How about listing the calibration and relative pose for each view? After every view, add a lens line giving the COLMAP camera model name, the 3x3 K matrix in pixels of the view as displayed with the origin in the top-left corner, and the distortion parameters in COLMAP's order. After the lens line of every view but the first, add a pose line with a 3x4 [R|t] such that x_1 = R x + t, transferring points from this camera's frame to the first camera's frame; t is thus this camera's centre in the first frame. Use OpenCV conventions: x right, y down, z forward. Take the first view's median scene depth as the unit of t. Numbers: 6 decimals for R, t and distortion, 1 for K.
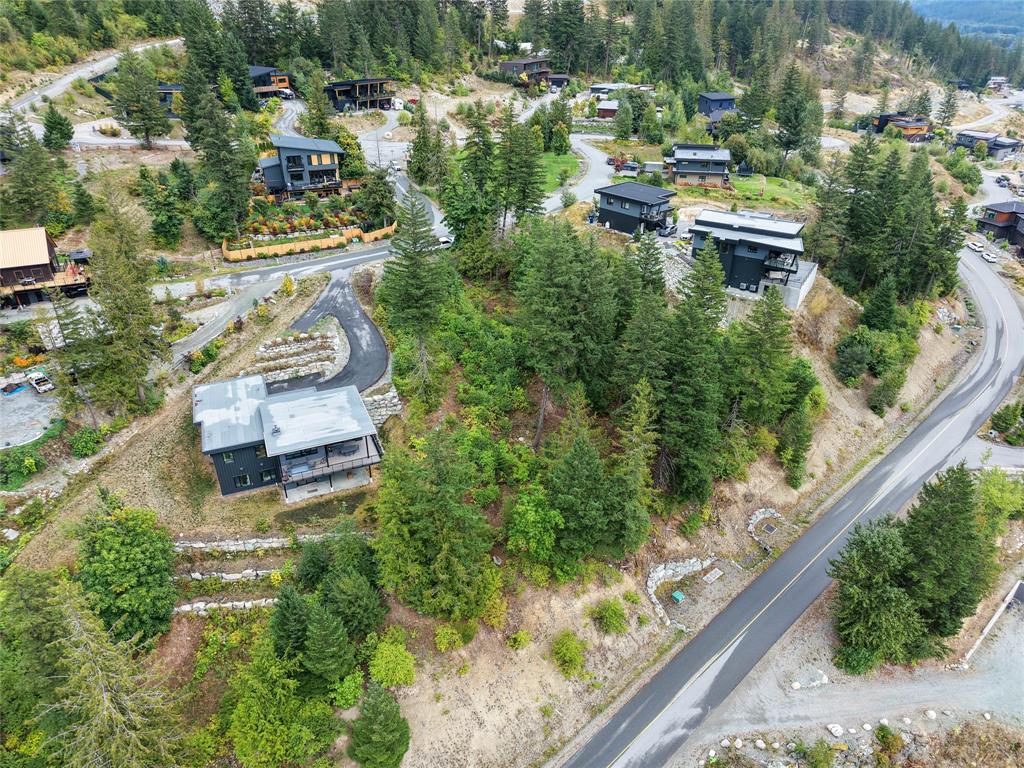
lens RADIAL K [[689.3, 0, 512.0], [0, 689.3, 384.0], [0, 0, 1]] dist [0.022362, -0.015877]
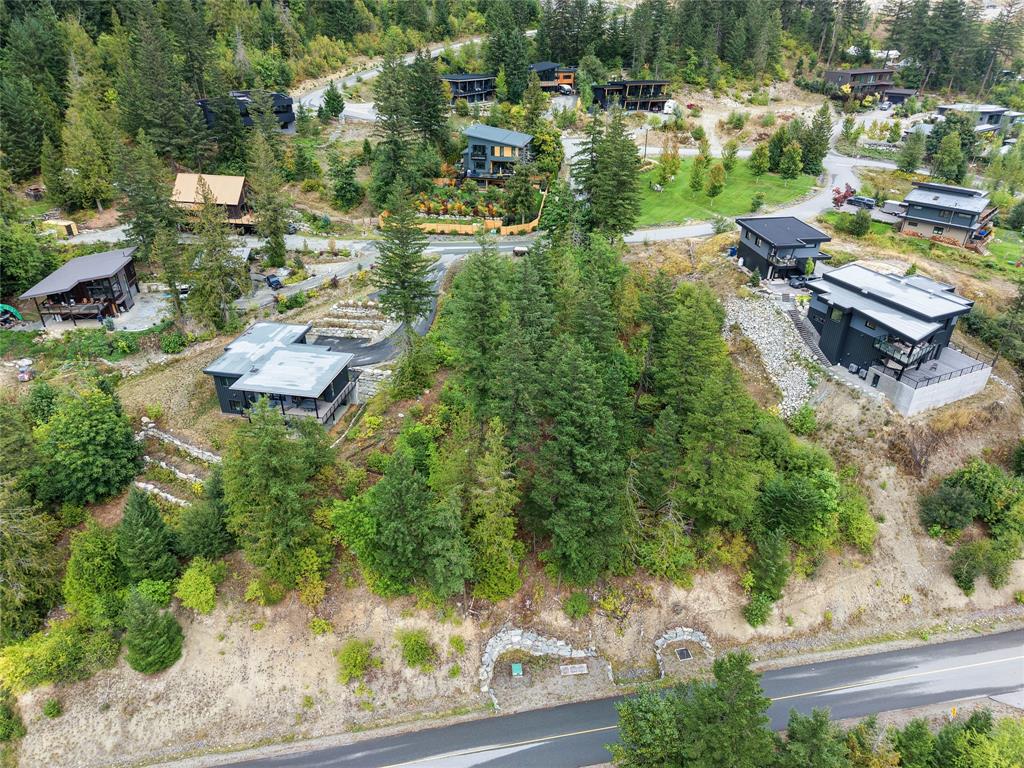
lens RADIAL K [[689.3, 0, 512.0], [0, 689.3, 384.0], [0, 0, 1]] dist [0.022362, -0.015877]
pose [[0.834503, 0.272007, -0.479183, 0.381563], [-0.272201, 0.959640, 0.070695, -0.072823], [0.479073, 0.071438, 0.874863, 0.129755]]
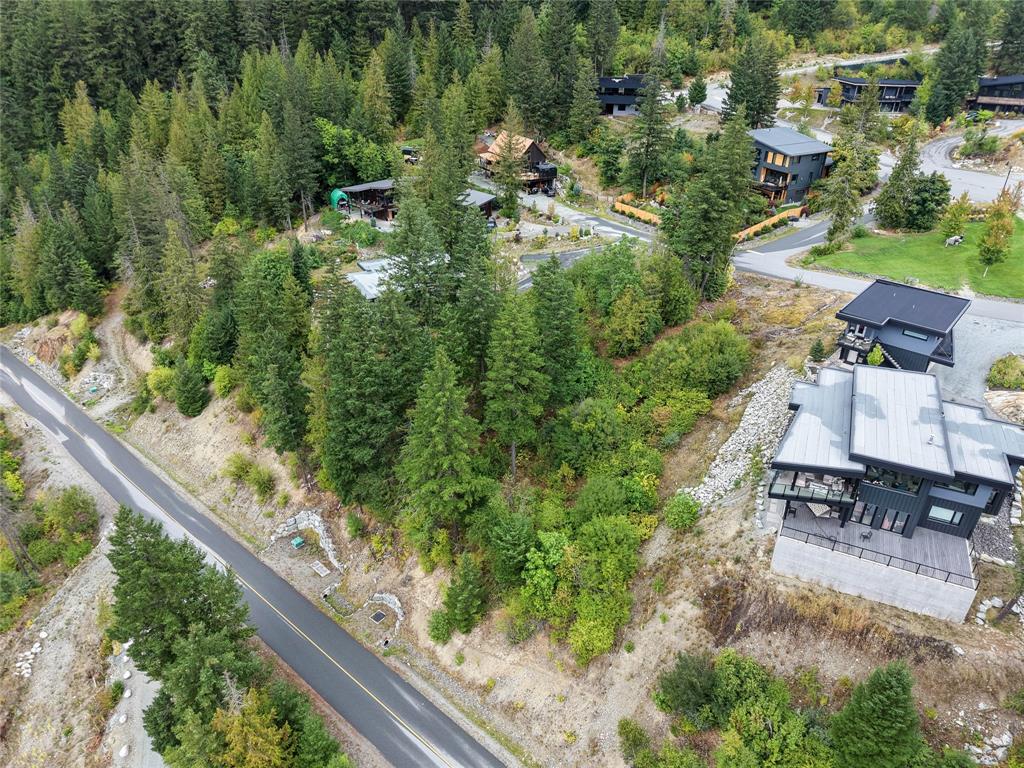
lens RADIAL K [[689.3, 0, 512.0], [0, 689.3, 384.0], [0, 0, 1]] dist [0.022362, -0.015877]
pose [[0.116552, 0.488451, -0.864772, 0.730220], [-0.492443, 0.784563, 0.376776, -0.300532], [0.862505, 0.381937, 0.331977, 0.570618]]
